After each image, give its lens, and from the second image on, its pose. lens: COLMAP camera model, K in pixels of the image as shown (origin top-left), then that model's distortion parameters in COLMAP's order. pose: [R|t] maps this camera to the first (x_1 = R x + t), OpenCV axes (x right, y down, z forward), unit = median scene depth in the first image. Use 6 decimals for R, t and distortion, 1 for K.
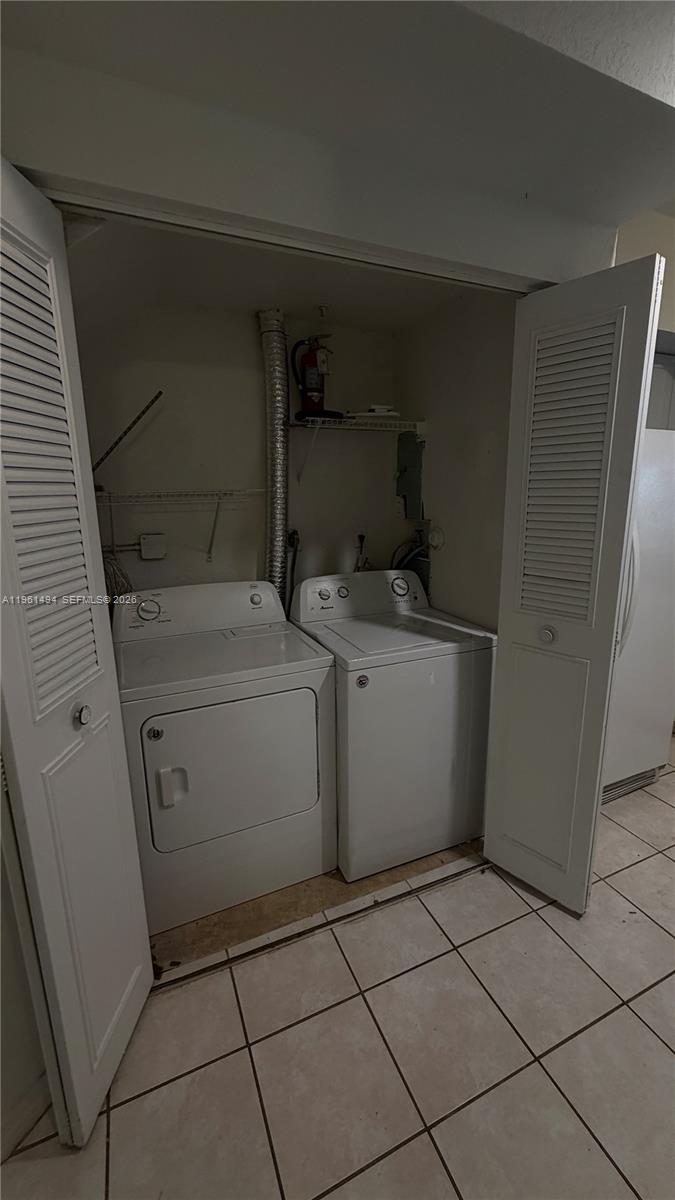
lens RADIAL K [[477.7, 0, 339.0], [0, 477.7, 596.1], [0, 0, 1]] dist [0.000771, -0.000105]
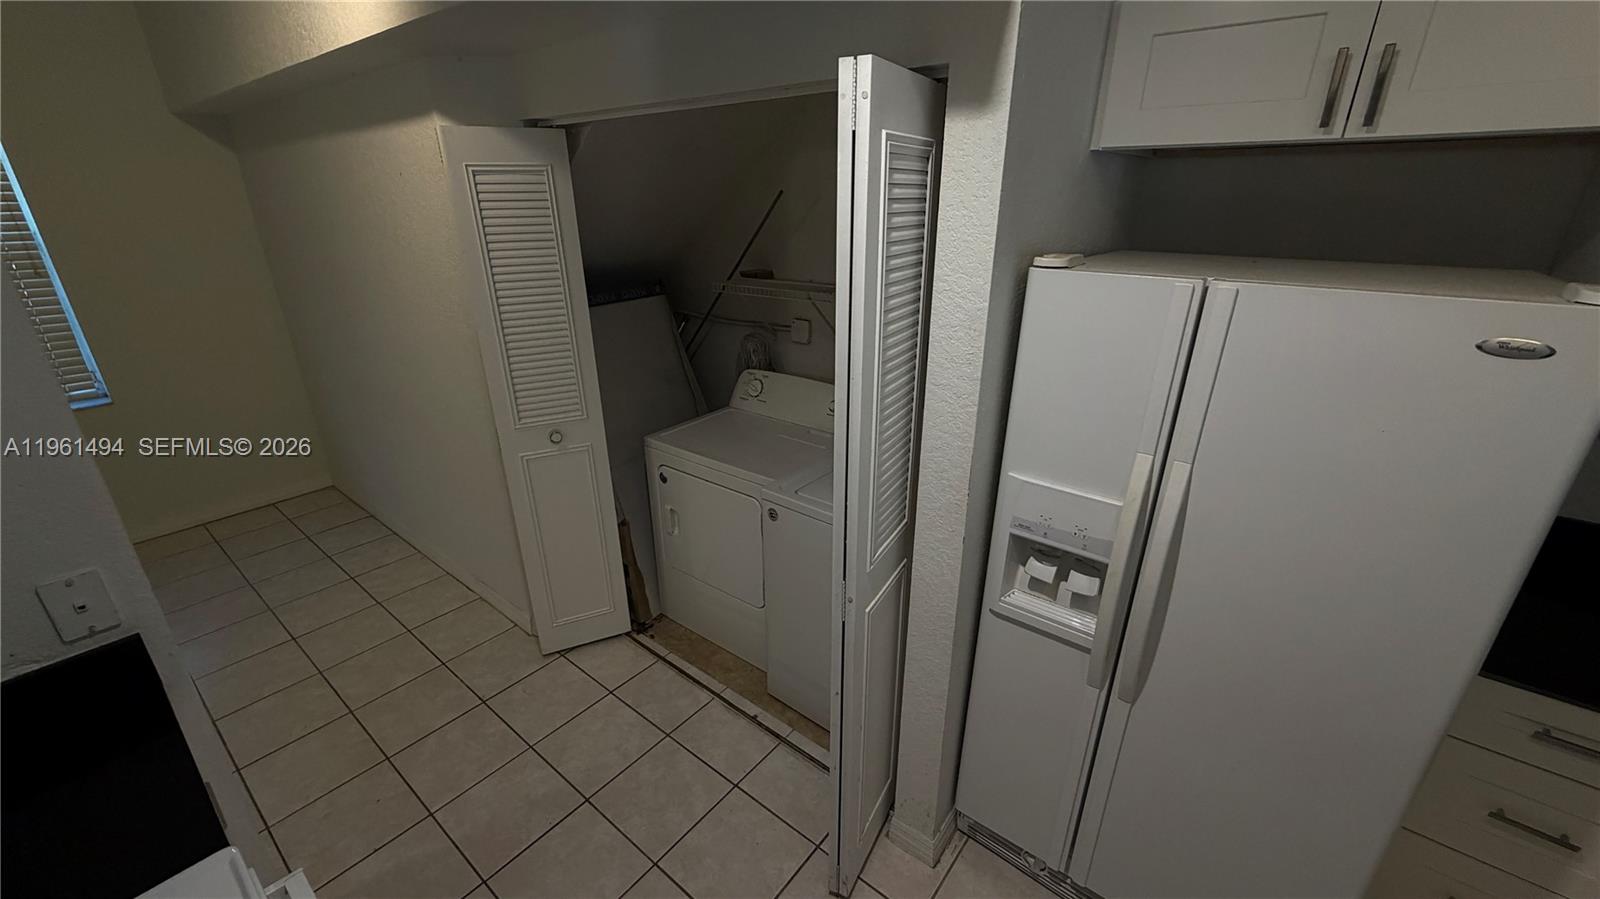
lens RADIAL K [[636.9, 0, 795.3], [0, 636.9, 449.3], [0, 0, 1]] dist [0.000771, -0.000105]
pose [[0.456020, 0.343453, -0.821027, 0.879441], [-0.194515, 0.938694, 0.284637, -0.265461], [0.868452, 0.029902, 0.494870, 0.309725]]
